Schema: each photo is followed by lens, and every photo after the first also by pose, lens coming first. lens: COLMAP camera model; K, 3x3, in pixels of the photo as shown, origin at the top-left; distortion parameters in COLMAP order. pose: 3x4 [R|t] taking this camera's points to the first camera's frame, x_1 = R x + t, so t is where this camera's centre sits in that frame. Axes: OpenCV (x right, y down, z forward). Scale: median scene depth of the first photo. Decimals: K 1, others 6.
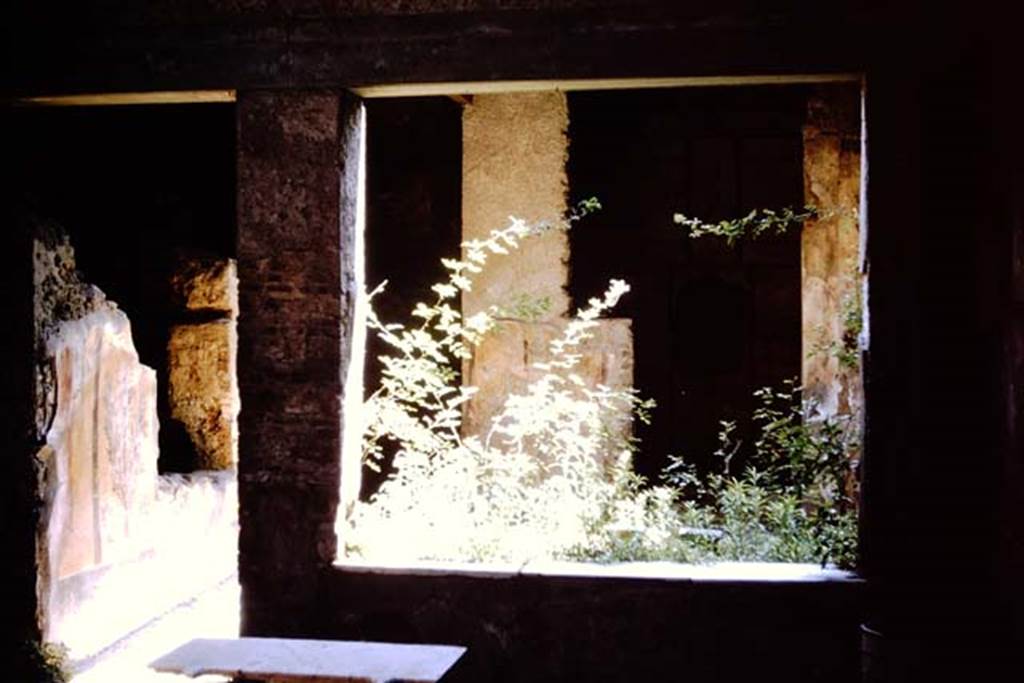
lens RADIAL K [[1645.6, 0, 446.4], [0, 1645.6, 341.7], [0, 0, 1]] dist [-0.148255, 0.012064]
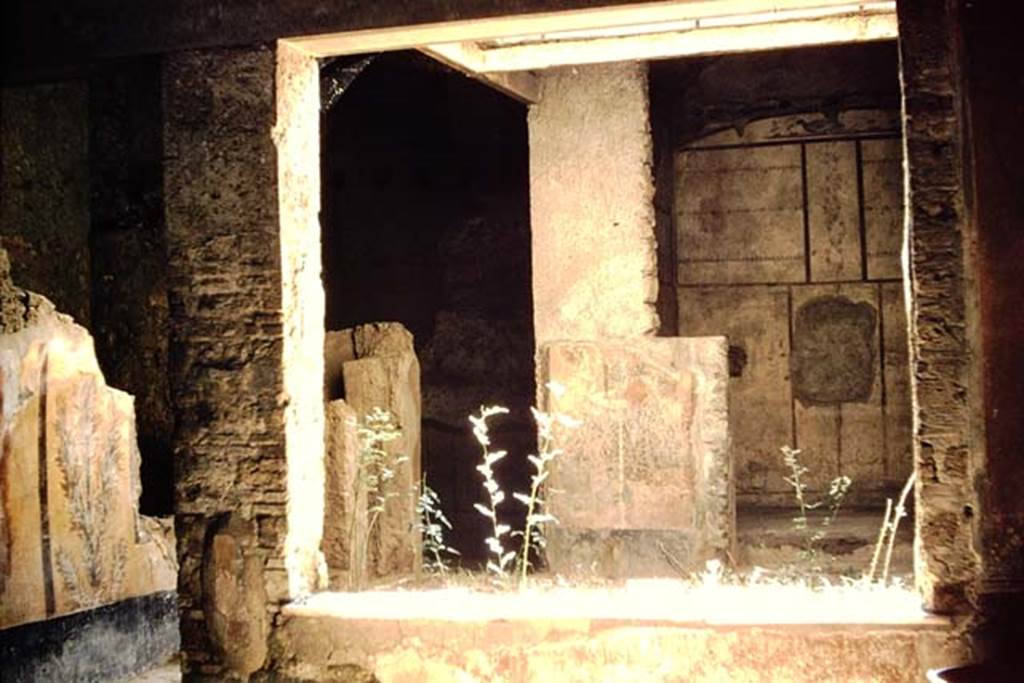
lens RADIAL K [[1666.9, 0, 510.7], [0, 1666.9, 377.2], [0, 0, 1]] dist [-0.158502, -0.018088]
pose [[0.996098, -0.030409, -0.082846, 0.111632], [0.028851, 0.999385, -0.019931, 0.035591], [0.083401, 0.017463, 0.996363, 0.151818]]
